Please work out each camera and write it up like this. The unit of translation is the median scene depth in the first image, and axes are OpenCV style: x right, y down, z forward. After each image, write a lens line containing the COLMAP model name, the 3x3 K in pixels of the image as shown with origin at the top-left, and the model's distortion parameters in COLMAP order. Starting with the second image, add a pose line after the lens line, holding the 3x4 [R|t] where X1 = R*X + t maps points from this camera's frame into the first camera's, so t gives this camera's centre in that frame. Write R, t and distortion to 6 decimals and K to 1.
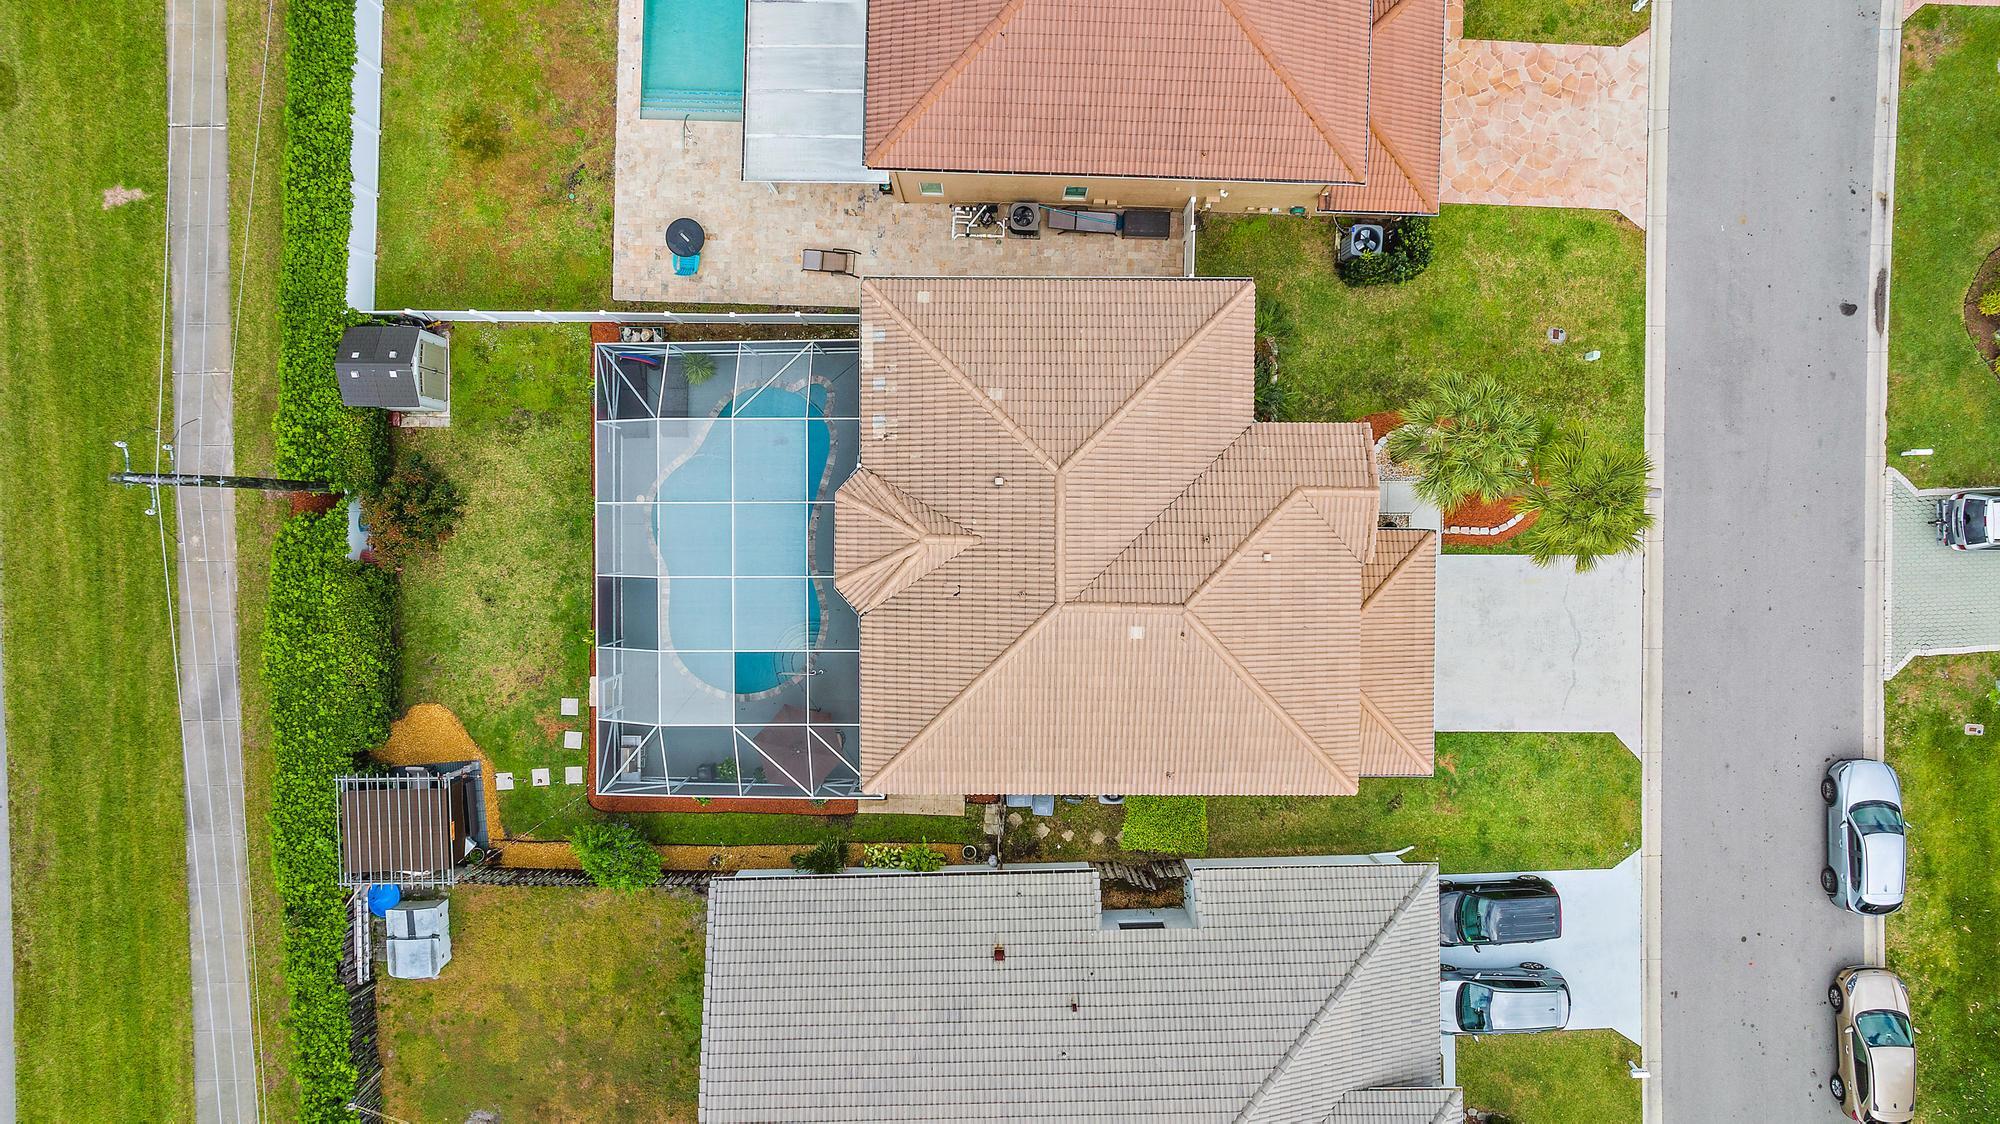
lens RADIAL K [[1529.8, 0, 1000.0], [0, 1529.8, 562.0], [0, 0, 1]] dist [-0.010371, -0.008530]
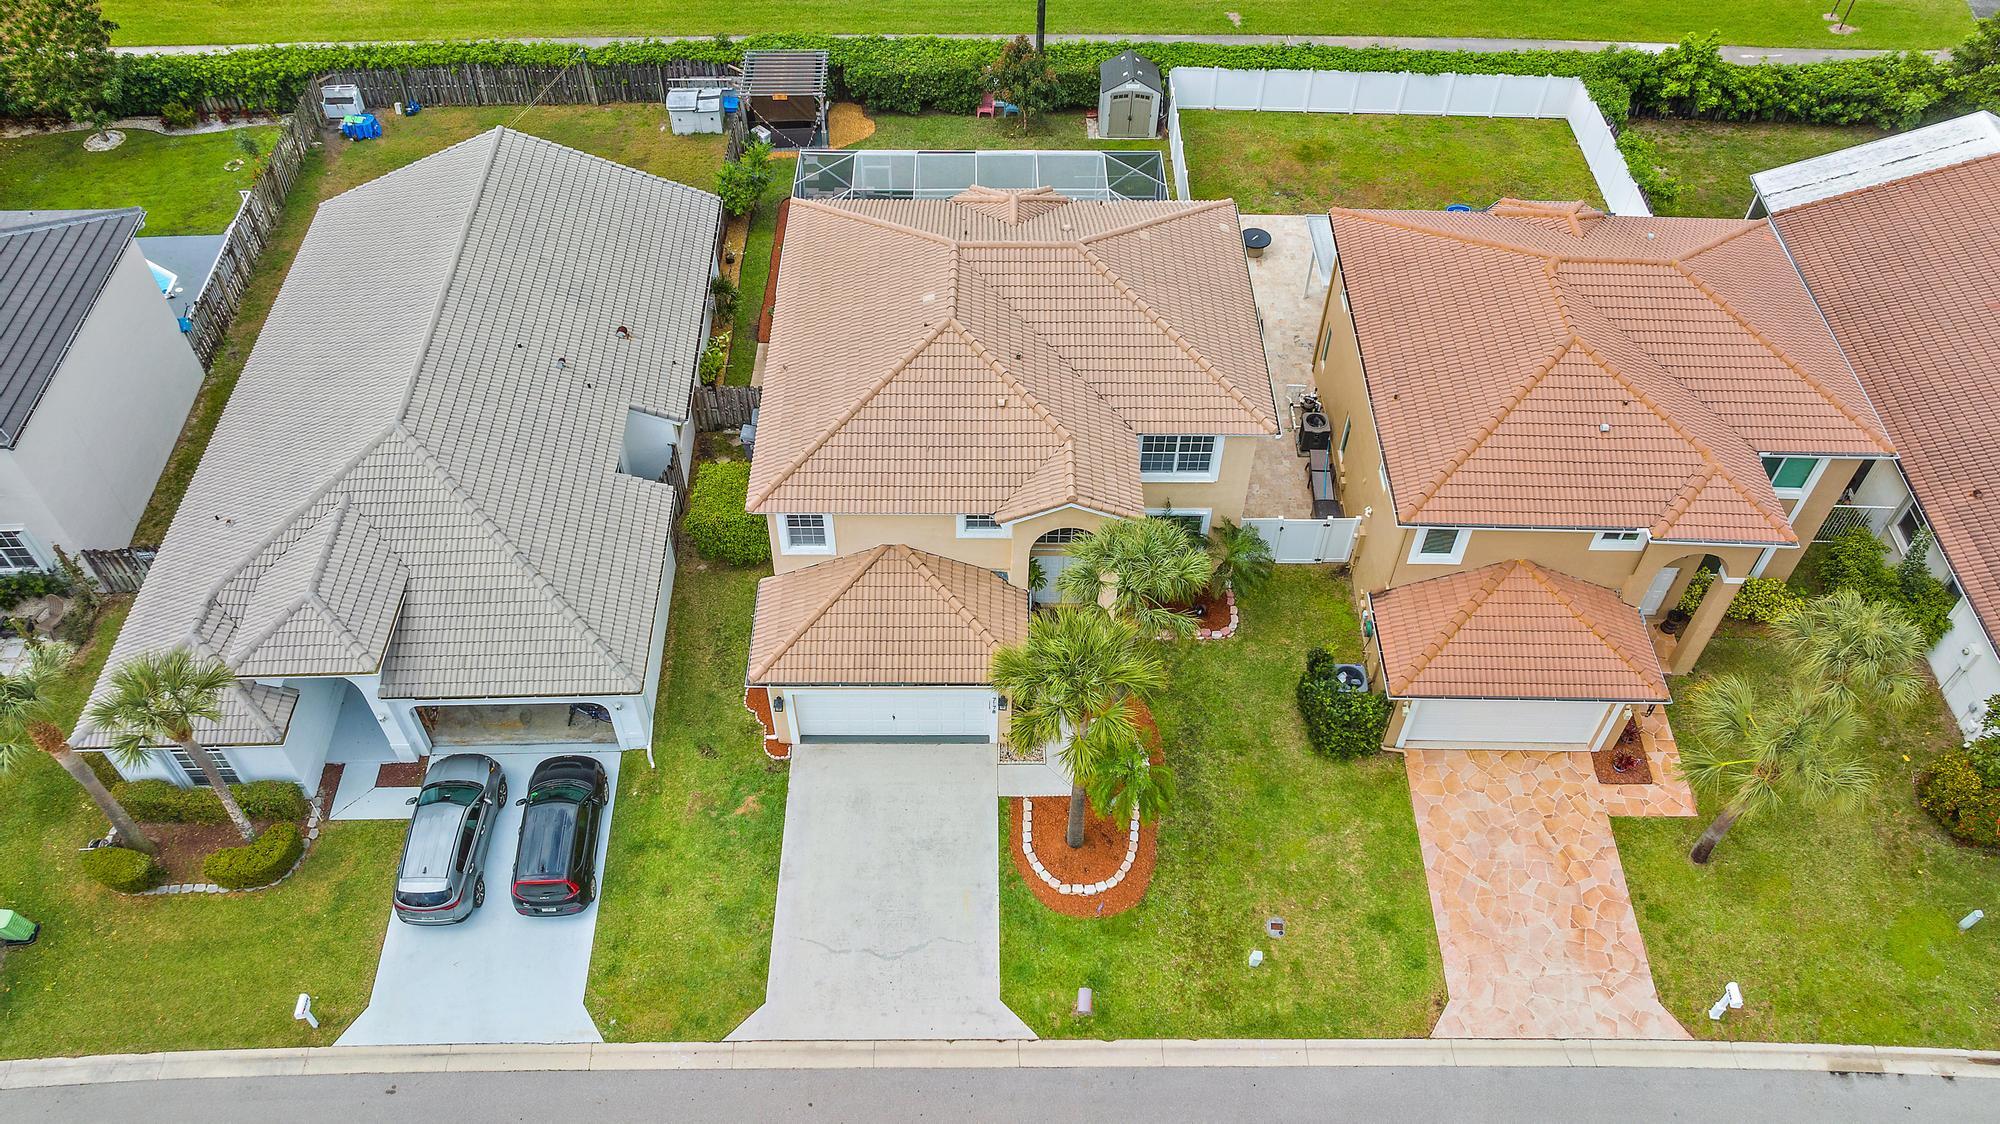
lens RADIAL K [[1529.8, 0, 1000.0], [0, 1529.8, 562.0], [0, 0, 1]] dist [-0.010371, -0.008530]
pose [[0.012481, 0.722867, -0.690875, 0.776467], [-0.999382, -0.013679, -0.032367, 0.023110], [-0.032848, 0.690852, 0.722250, 0.300851]]
